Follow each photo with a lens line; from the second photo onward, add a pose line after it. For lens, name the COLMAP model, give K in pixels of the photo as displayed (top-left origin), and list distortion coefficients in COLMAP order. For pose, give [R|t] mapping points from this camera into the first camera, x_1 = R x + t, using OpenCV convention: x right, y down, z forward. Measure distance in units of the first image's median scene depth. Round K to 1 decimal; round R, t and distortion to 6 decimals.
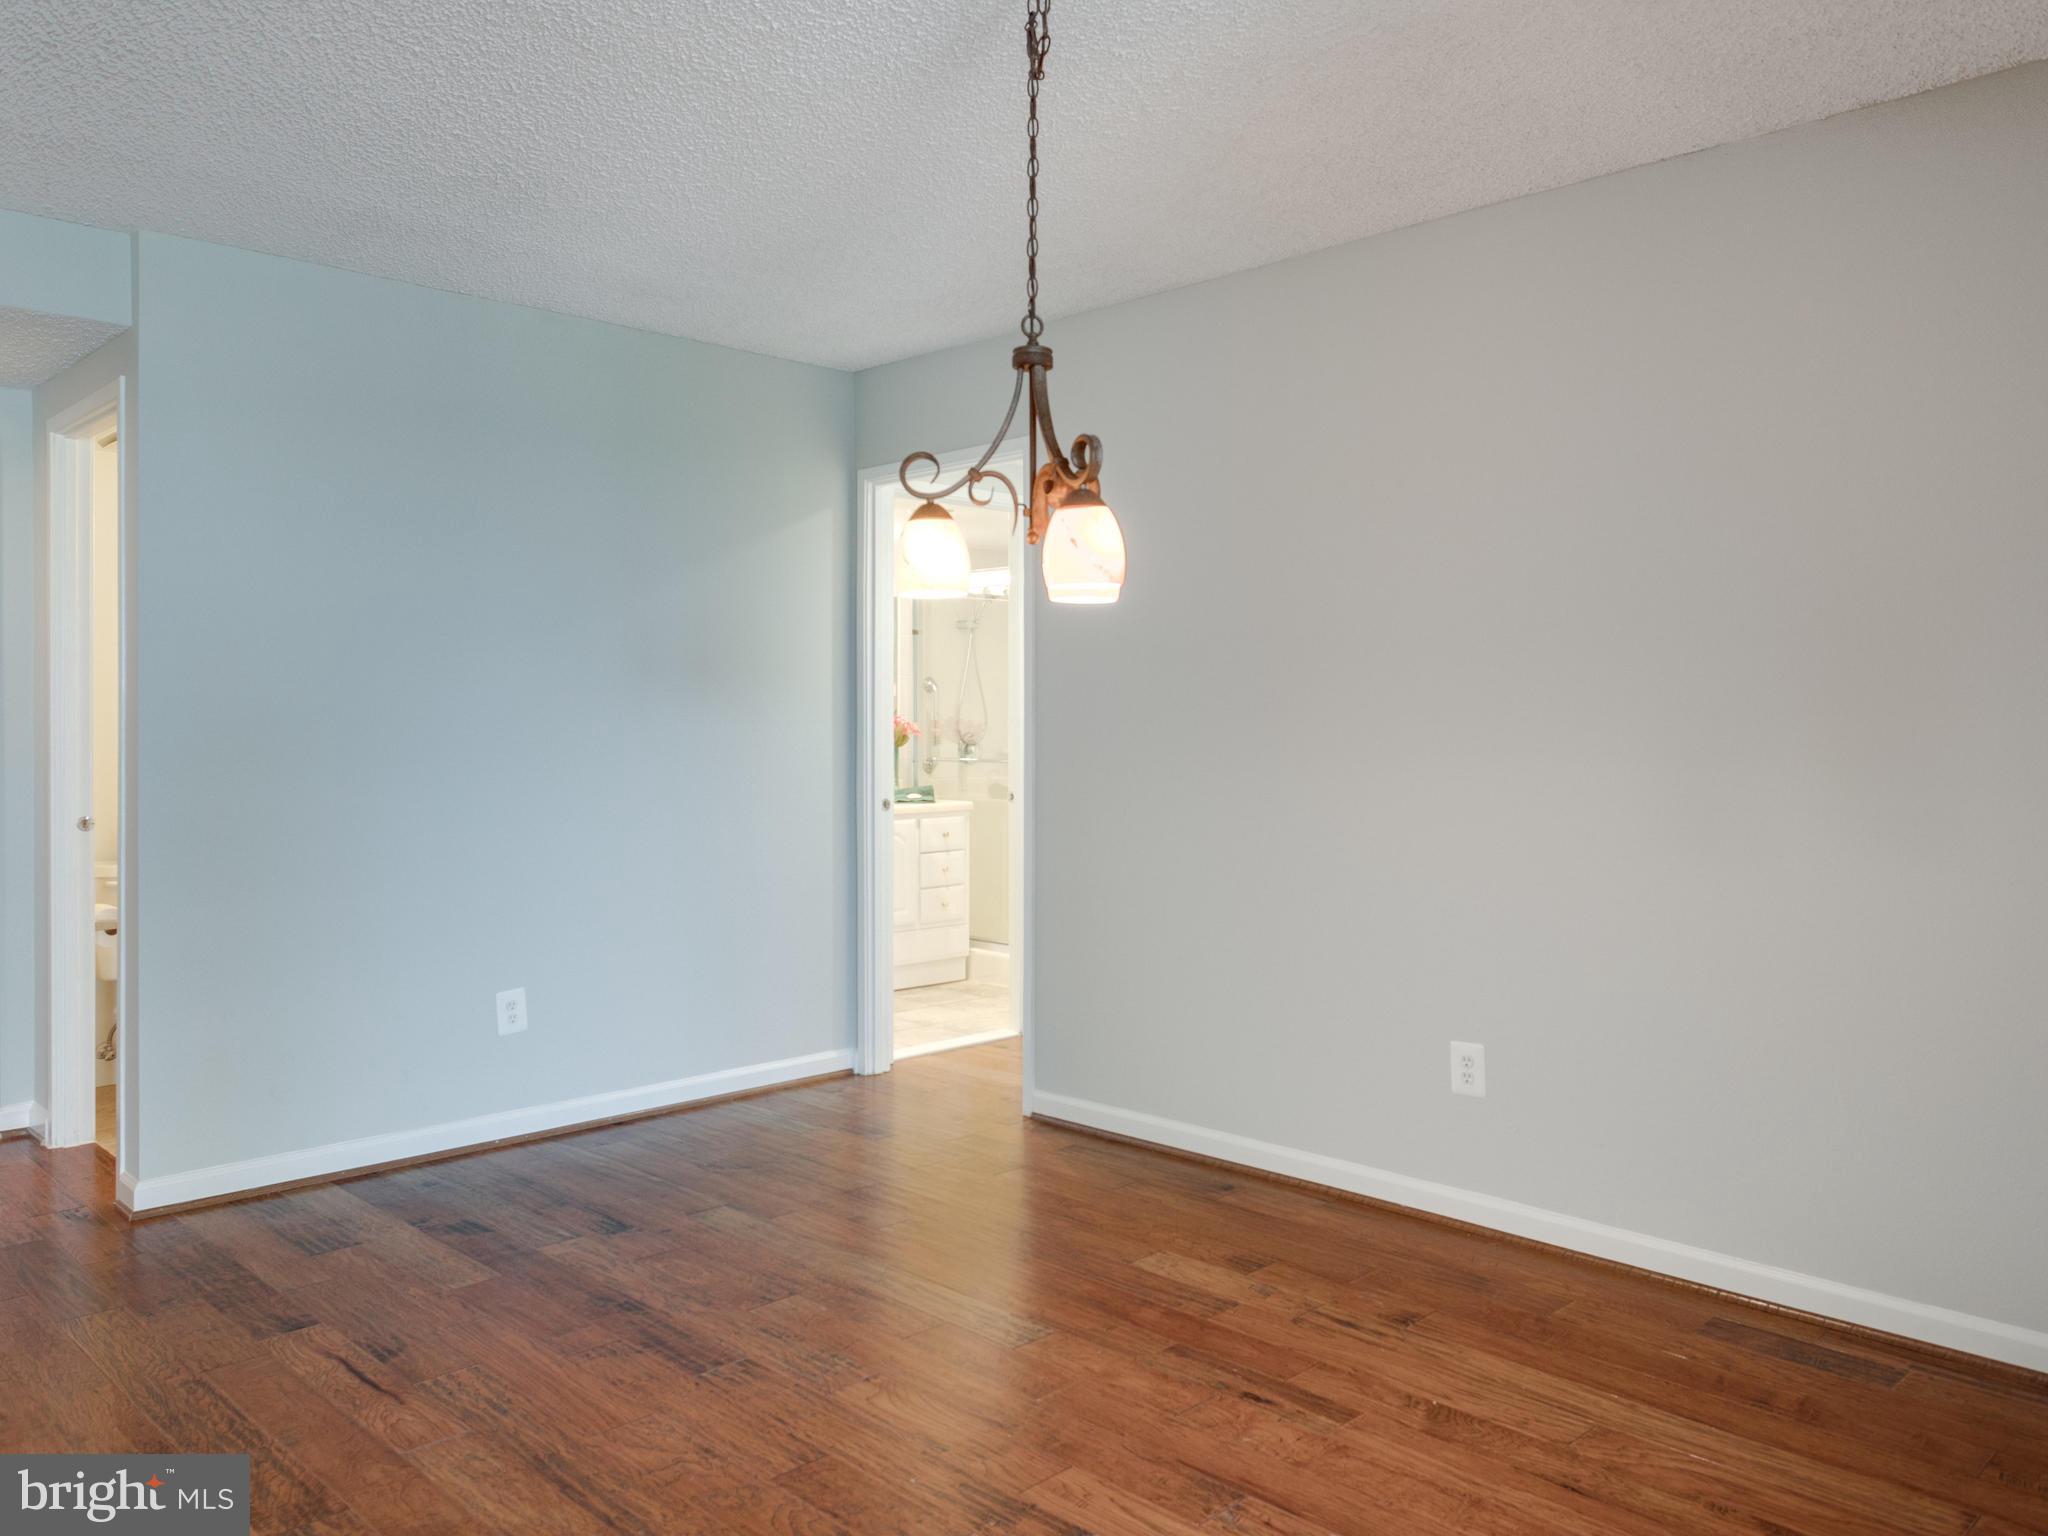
lens RADIAL K [[1504.0, 0, 1028.2], [0, 1504.0, 736.7], [0, 0, 1]] dist [-0.004306, -0.002346]
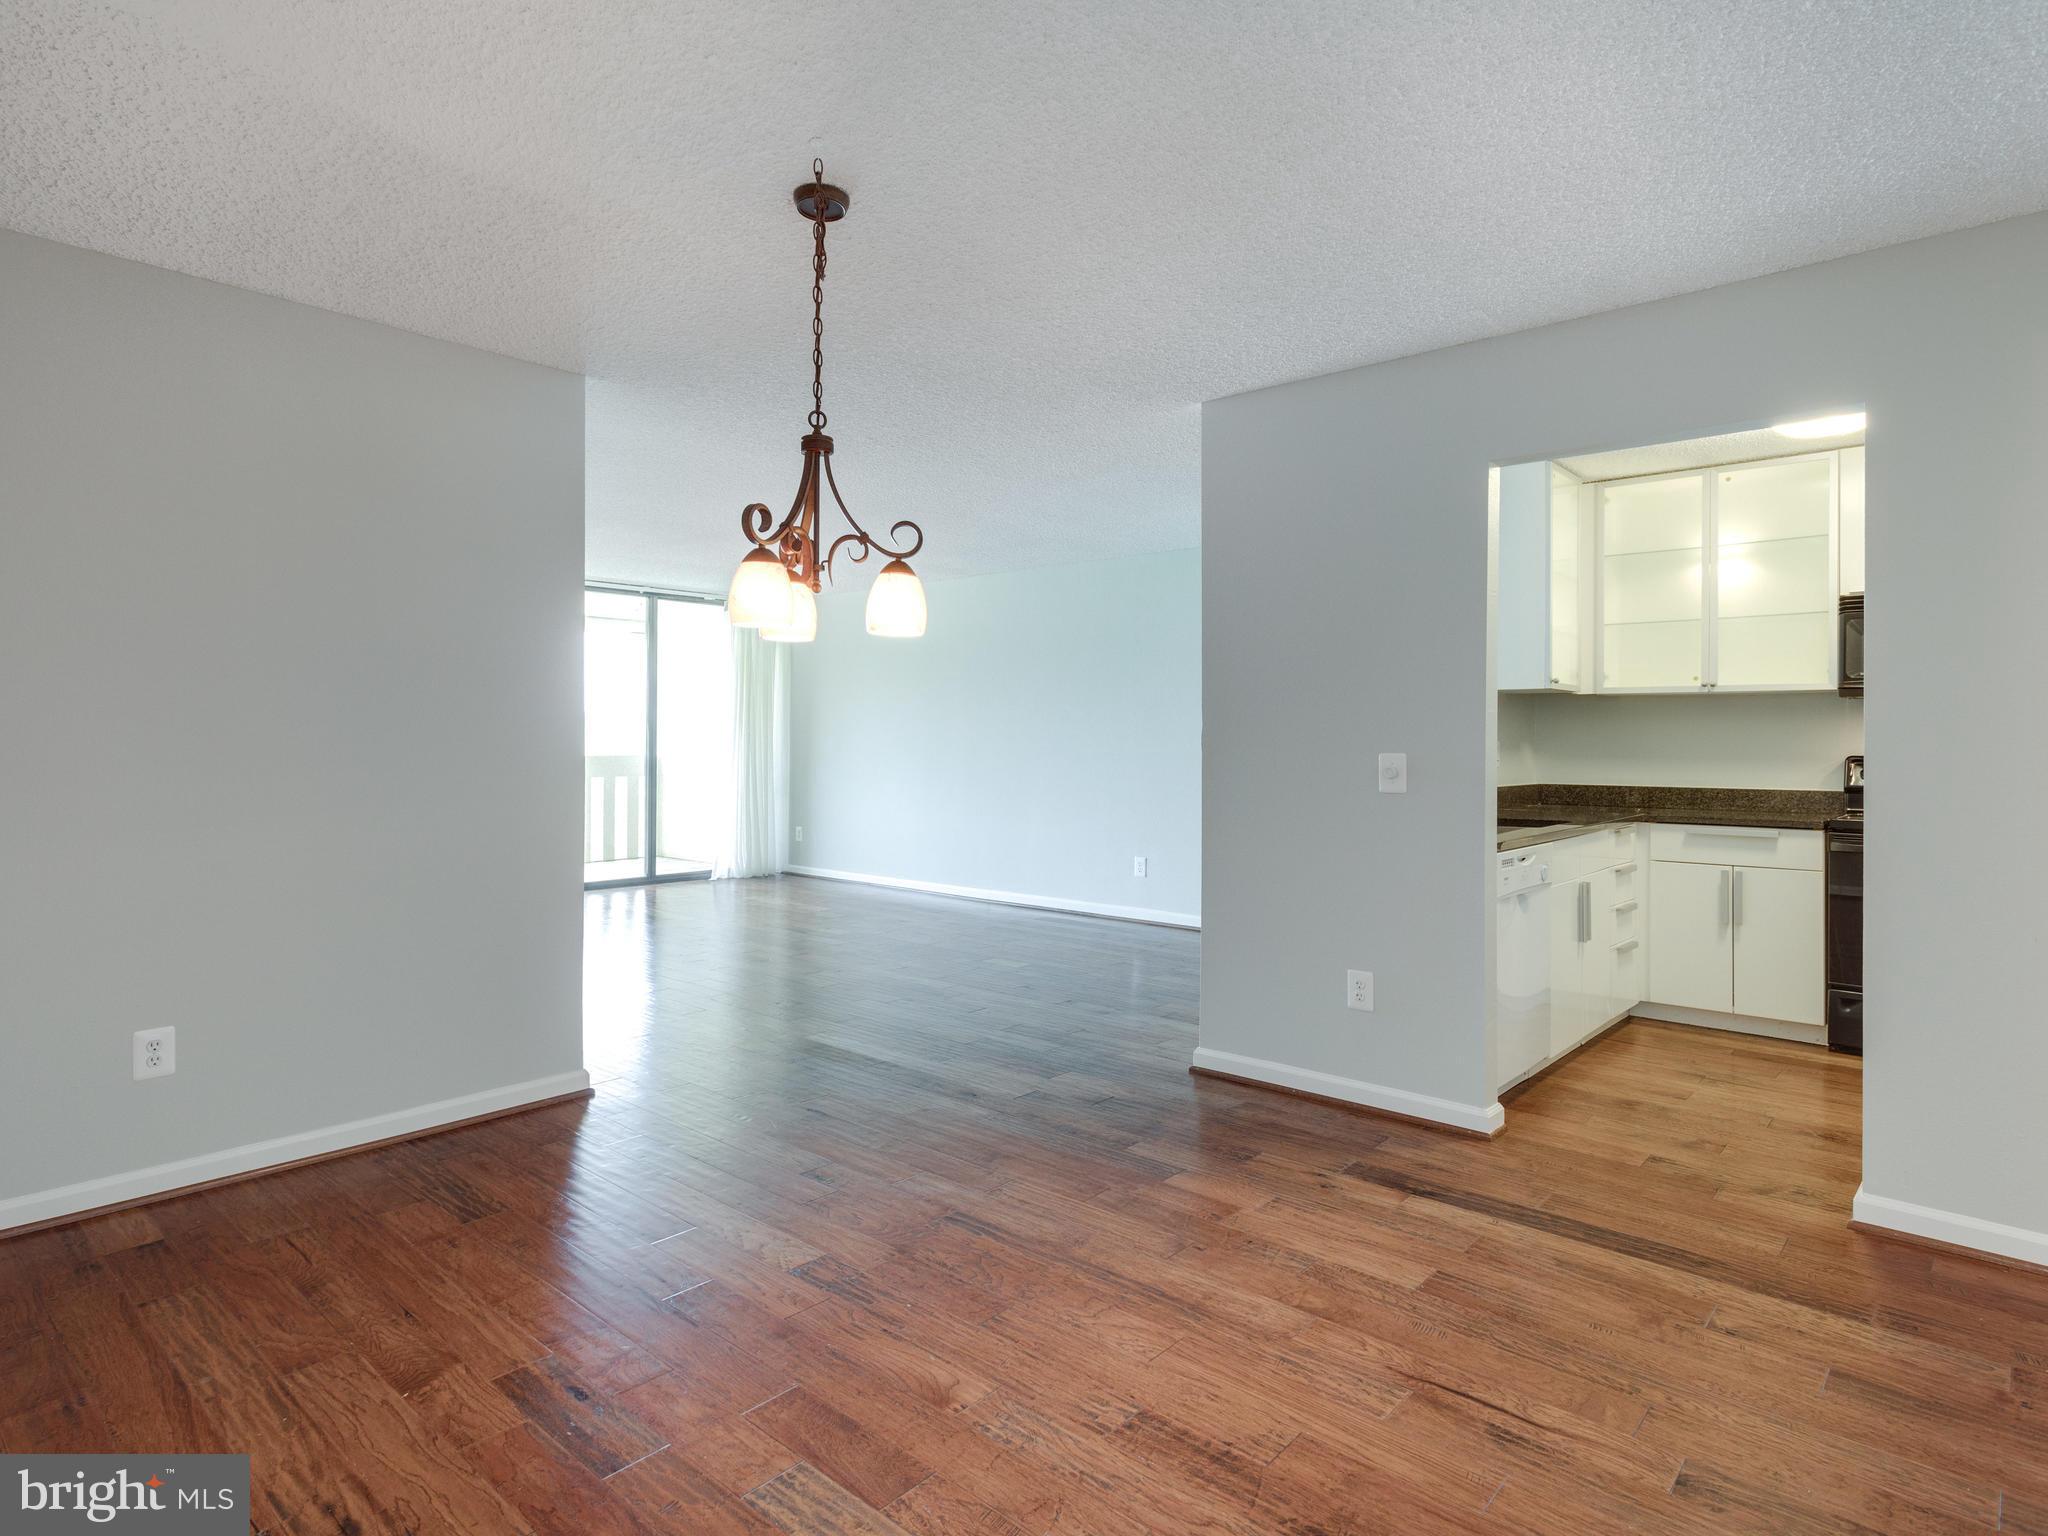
lens RADIAL K [[1111.0, 0, 1020.5], [0, 1111.0, 738.2], [0, 0, 1]] dist [0.002710, 0.001421]
pose [[-0.997884, -0.004286, -0.064881, -0.083218], [-0.004962, 0.999935, 0.010264, -0.014031], [0.064833, 0.010564, -0.997840, 1.505008]]
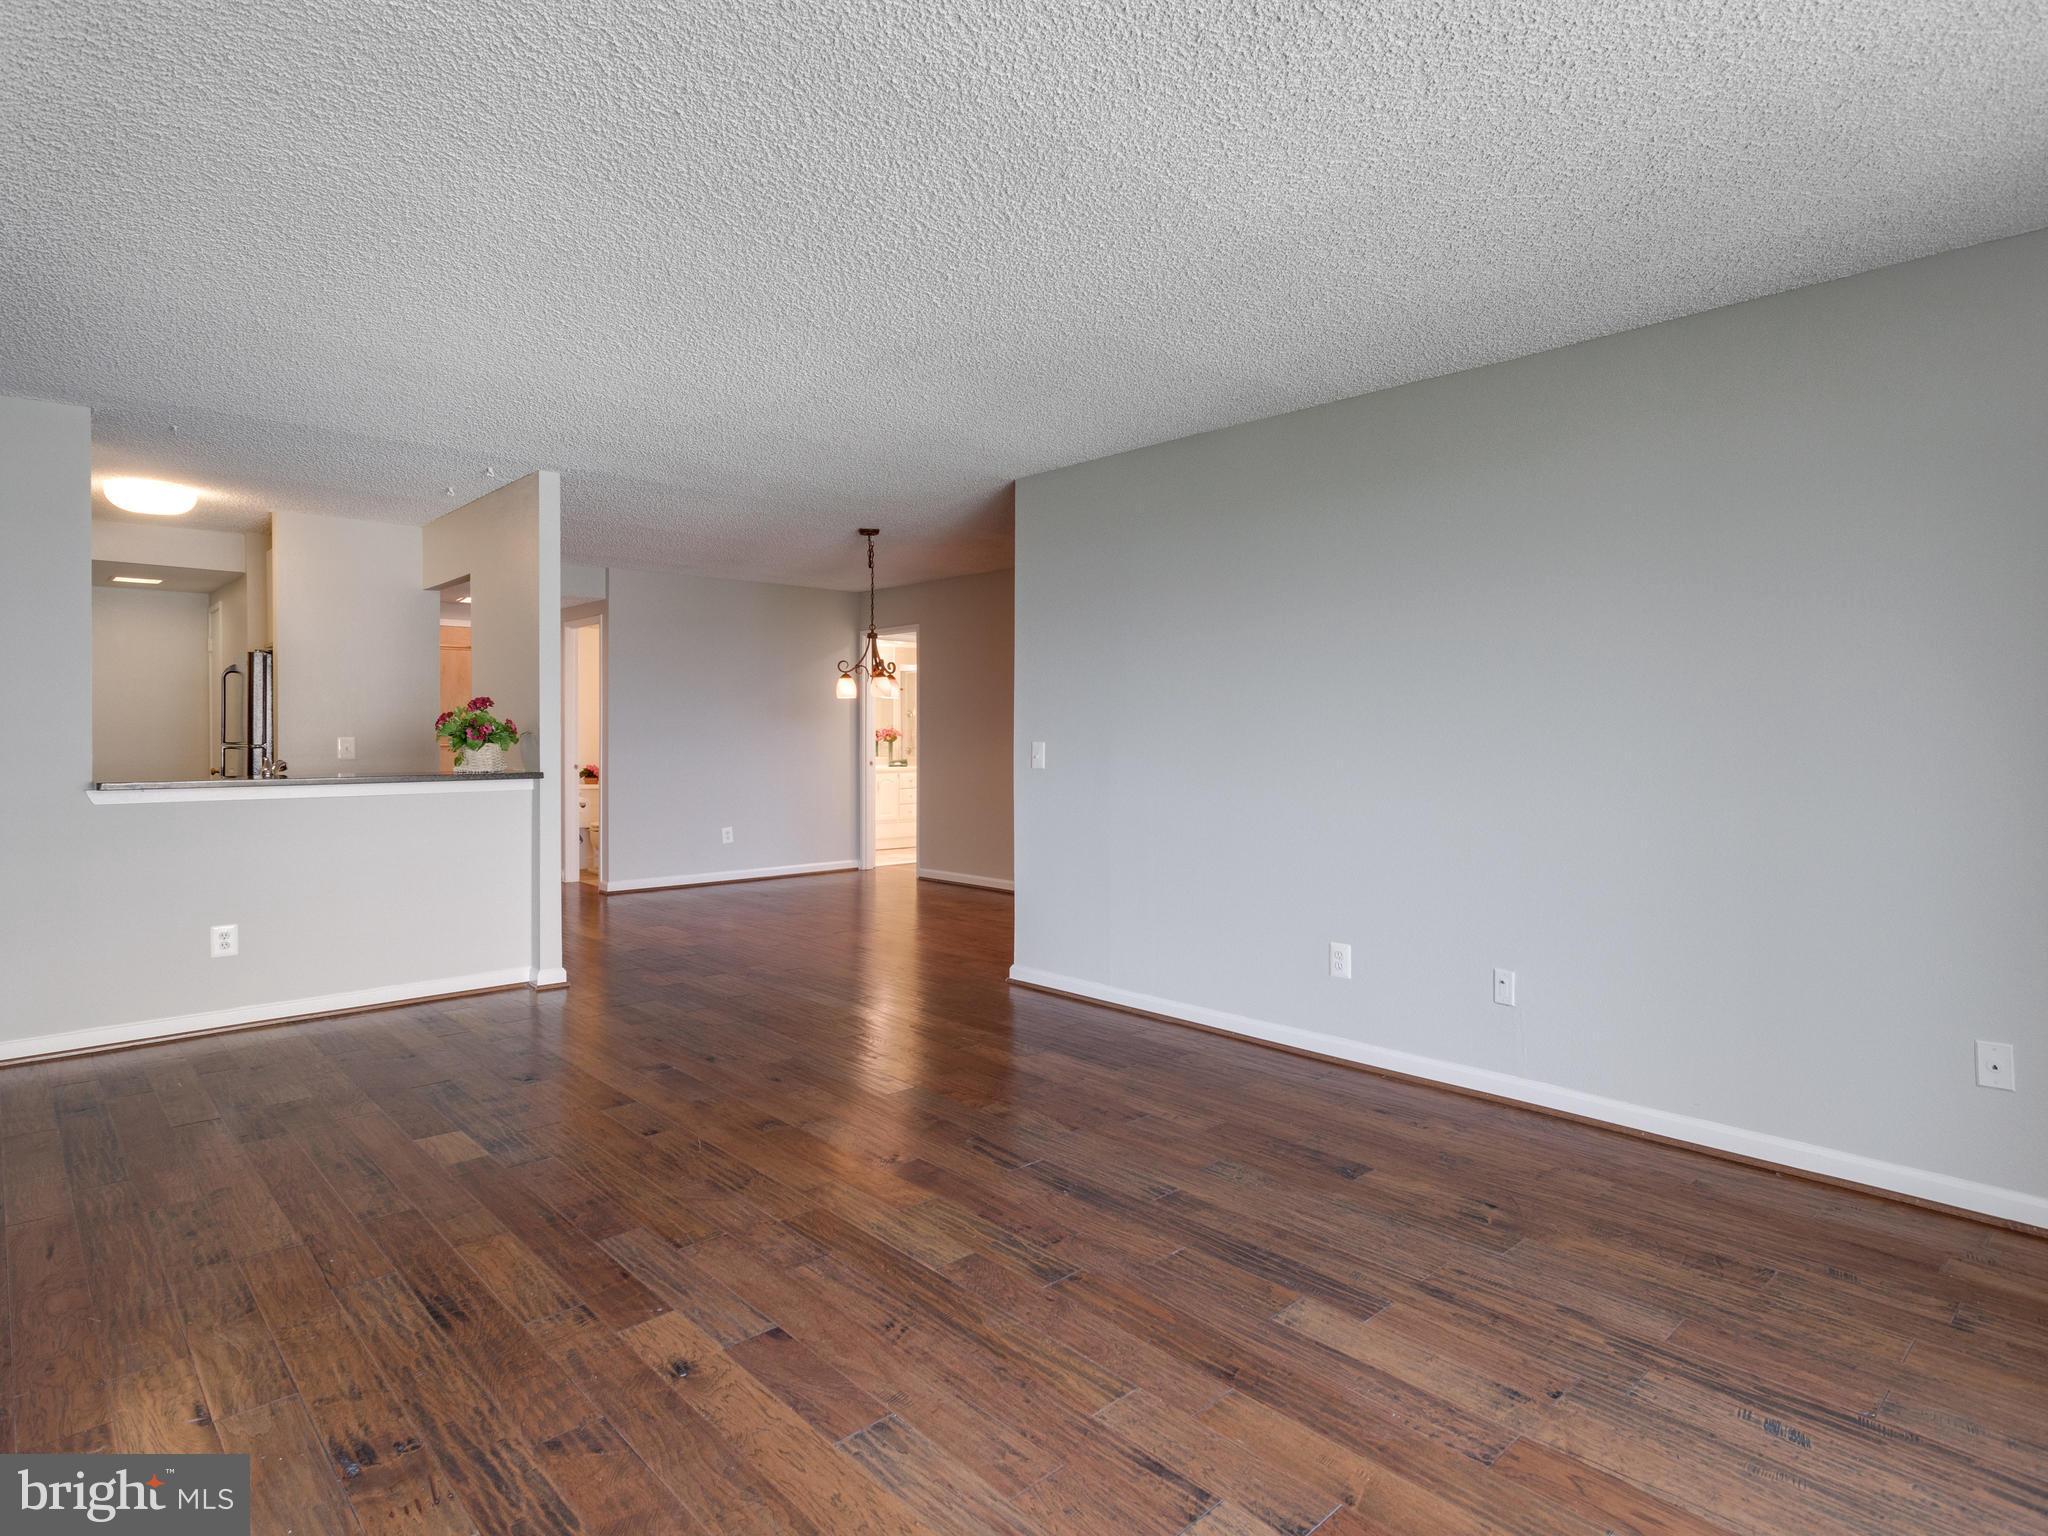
lens RADIAL K [[1111.0, 0, 1020.5], [0, 1111.0, 738.2], [0, 0, 1]] dist [0.002710, 0.001421]
pose [[0.998992, 0.000997, -0.044879, 0.398864], [-0.001164, 0.999993, -0.003681, 0.015037], [0.044874, 0.003730, 0.998986, -1.418860]]
